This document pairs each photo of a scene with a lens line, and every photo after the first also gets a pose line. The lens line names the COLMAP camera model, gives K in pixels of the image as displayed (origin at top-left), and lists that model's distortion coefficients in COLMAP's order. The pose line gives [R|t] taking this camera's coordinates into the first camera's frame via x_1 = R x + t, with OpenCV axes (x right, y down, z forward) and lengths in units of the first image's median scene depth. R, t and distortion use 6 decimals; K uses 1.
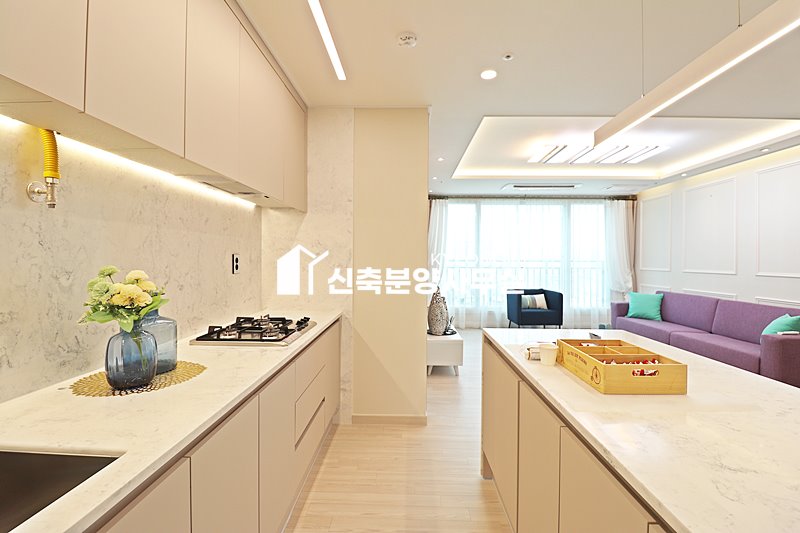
lens RADIAL K [[367.4, 0, 402.7], [0, 367.4, 260.0], [0, 0, 1]] dist [0.000229, -0.014137]
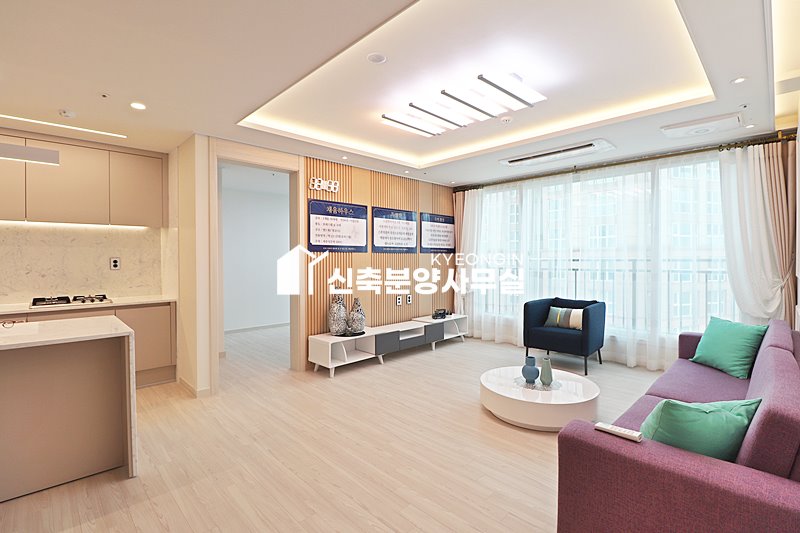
lens RADIAL K [[372.9, 0, 403.5], [0, 372.9, 262.2], [0, 0, 1]] dist [0.000440, -0.014111]
pose [[0.716796, -0.001677, -0.697281, 0.713833], [0.006282, 0.999972, 0.004052, 0.001931], [0.697255, -0.007284, 0.716786, 0.306659]]
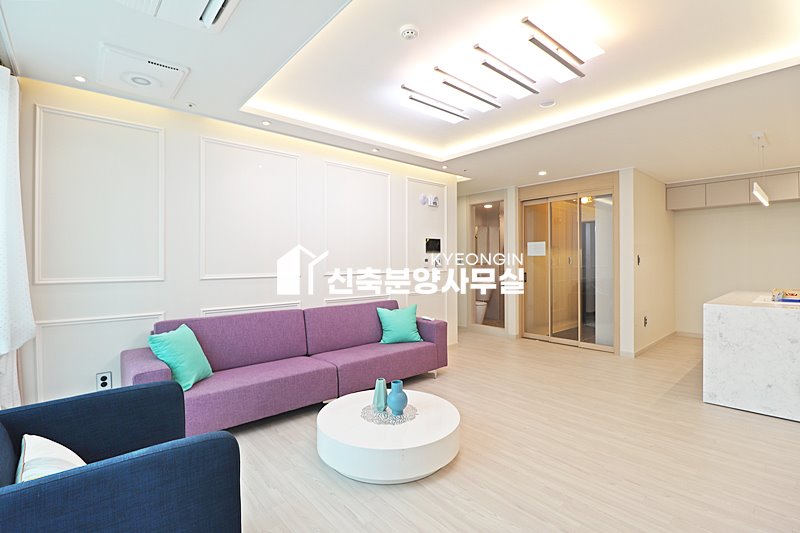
lens RADIAL K [[369.1, 0, 401.9], [0, 369.1, 262.3], [0, 0, 1]] dist [0.002082, -0.013429]
pose [[-0.678553, -0.002951, 0.734546, 0.129670], [0.003267, 0.999970, 0.007035, 0.002923], [-0.734545, 0.007174, -0.678523, 1.138808]]
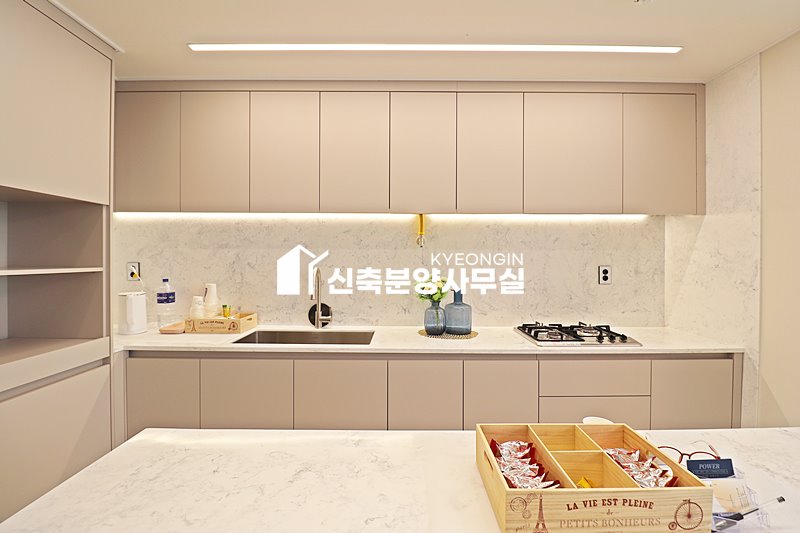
lens RADIAL K [[367.4, 0, 402.7], [0, 367.4, 260.0], [0, 0, 1]] dist [0.000229, -0.014137]
pose [[0.019111, -0.000855, -0.999817, 0.267382], [-0.008147, 0.999966, -0.001010, -0.012121], [0.999784, 0.008165, 0.019103, 0.166072]]
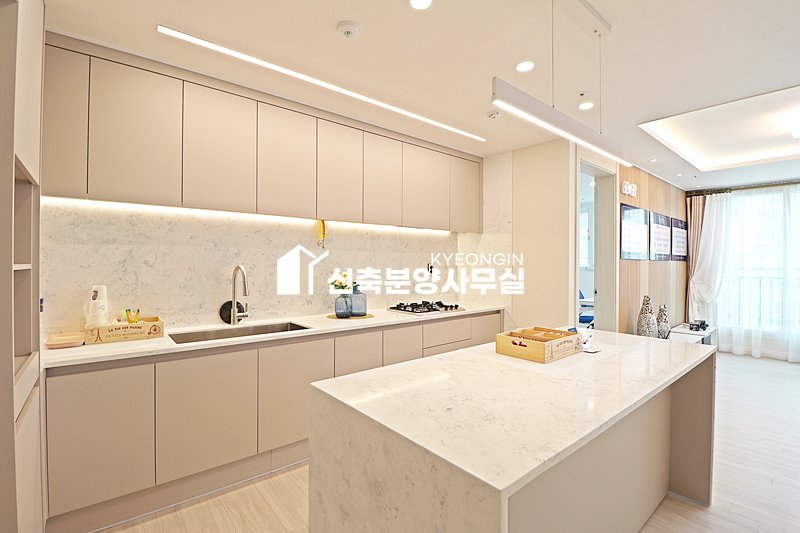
lens RADIAL K [[369.1, 0, 401.9], [0, 369.1, 262.3], [0, 0, 1]] dist [0.002082, -0.013429]
pose [[0.657932, -0.003704, -0.753068, 0.302592], [-0.003854, 0.999958, -0.008285, -0.003469], [0.753067, 0.008353, 0.657890, -0.077158]]
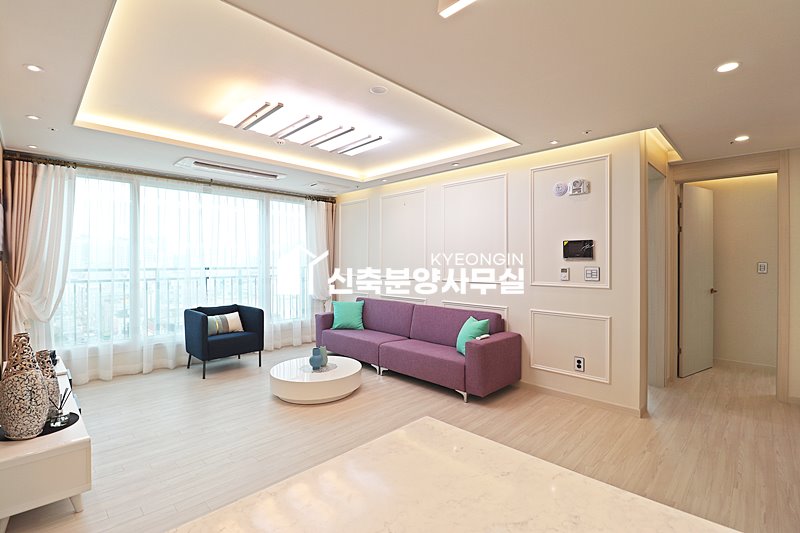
lens RADIAL K [[369.1, 0, 401.9], [0, 369.1, 262.3], [0, 0, 1]] dist [0.002082, -0.013429]
pose [[0.688031, -0.008220, 0.725635, 0.069104], [0.005700, 0.999966, 0.005923, -0.015487], [-0.725659, 0.000061, 0.688055, 0.251818]]
